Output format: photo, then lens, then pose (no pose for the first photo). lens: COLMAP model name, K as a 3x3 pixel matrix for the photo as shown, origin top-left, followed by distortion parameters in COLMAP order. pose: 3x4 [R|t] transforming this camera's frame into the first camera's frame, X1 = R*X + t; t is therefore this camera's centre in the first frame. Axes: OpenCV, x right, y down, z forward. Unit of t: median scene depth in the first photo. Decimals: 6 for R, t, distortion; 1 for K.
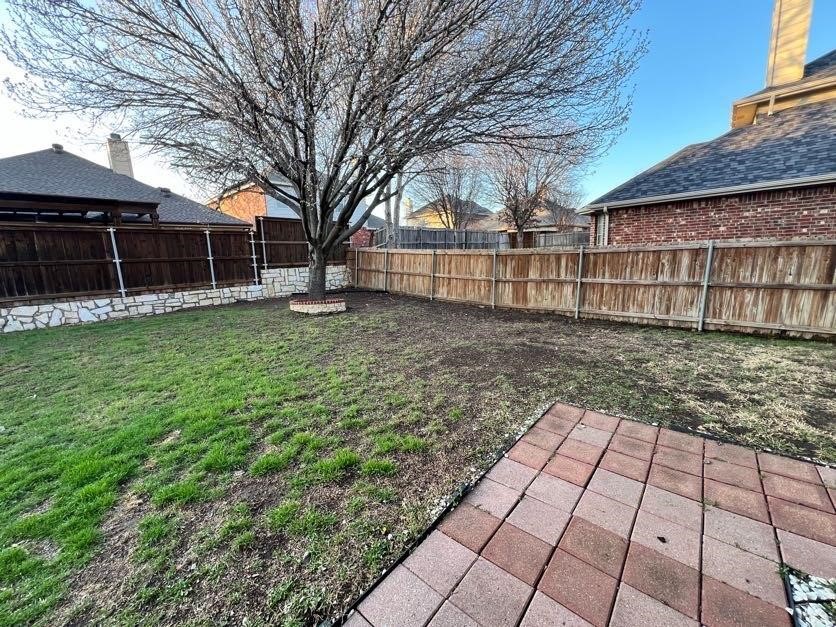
lens RADIAL K [[331.6, 0, 414.9], [0, 331.6, 312.9], [0, 0, 1]] dist [-0.003028, 0.000239]
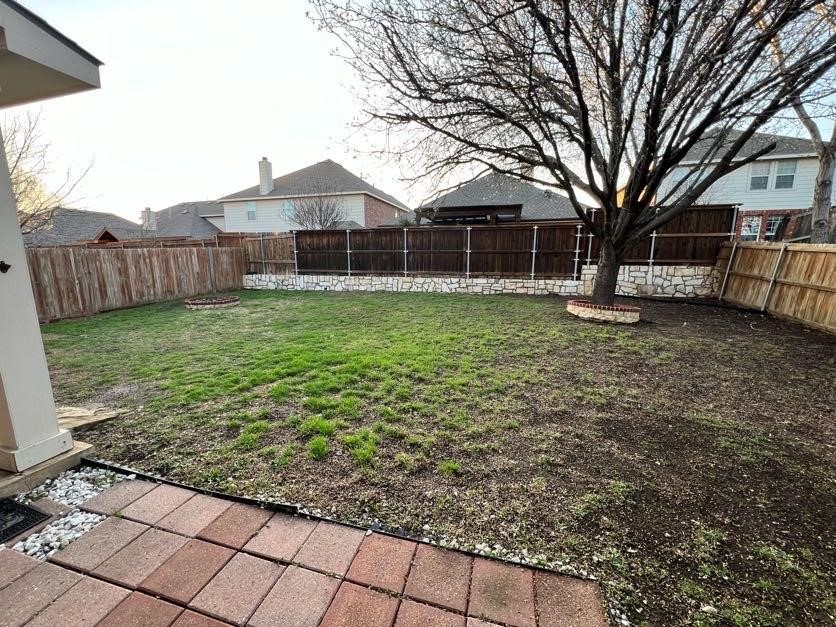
lens RADIAL K [[331.6, 0, 418.0], [0, 331.6, 314.1], [0, 0, 1]] dist [-0.003028, 0.000239]
pose [[0.439511, 0.189604, -0.877998, 0.230544], [-0.173093, 0.977025, 0.124341, -0.035398], [0.881402, 0.097326, 0.462232, 0.194880]]
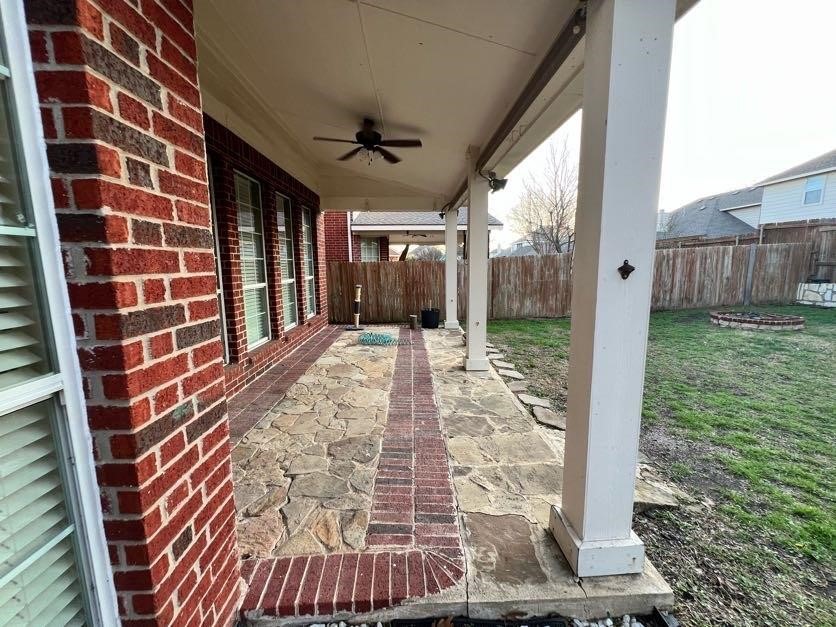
lens RADIAL K [[331.6, 0, 413.7], [0, 331.6, 310.9], [0, 0, 1]] dist [-0.003028, 0.000239]
pose [[-0.731864, 0.145162, -0.665810, 0.071603], [-0.075482, 0.953767, 0.290914, -0.008377], [0.677257, 0.263167, -0.687071, 0.090933]]
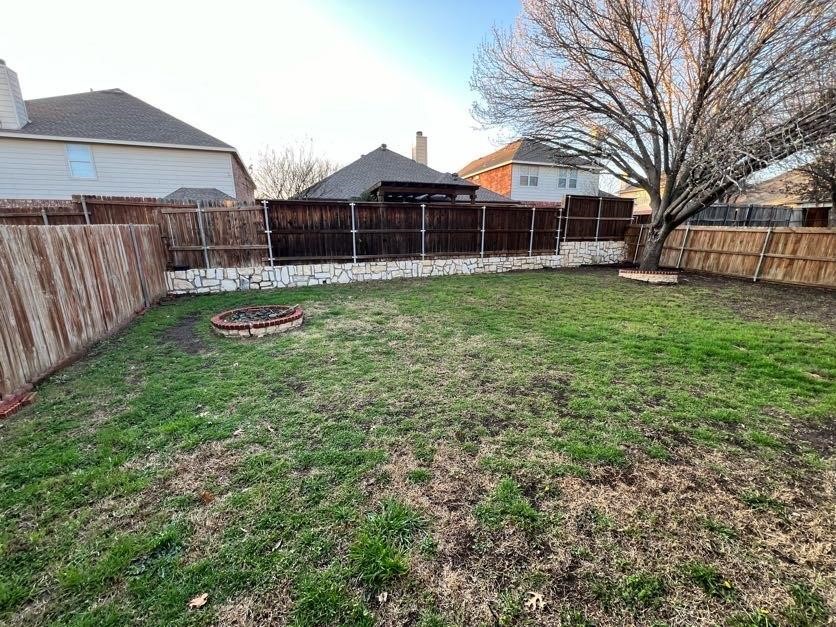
lens RADIAL K [[331.6, 0, 418.3], [0, 331.6, 313.2], [0, 0, 1]] dist [-0.003028, 0.000239]
pose [[0.894504, 0.129109, -0.428011, -0.466909], [-0.100119, 0.990926, 0.089672, 0.076262], [0.435704, -0.037360, 0.899314, -0.325496]]
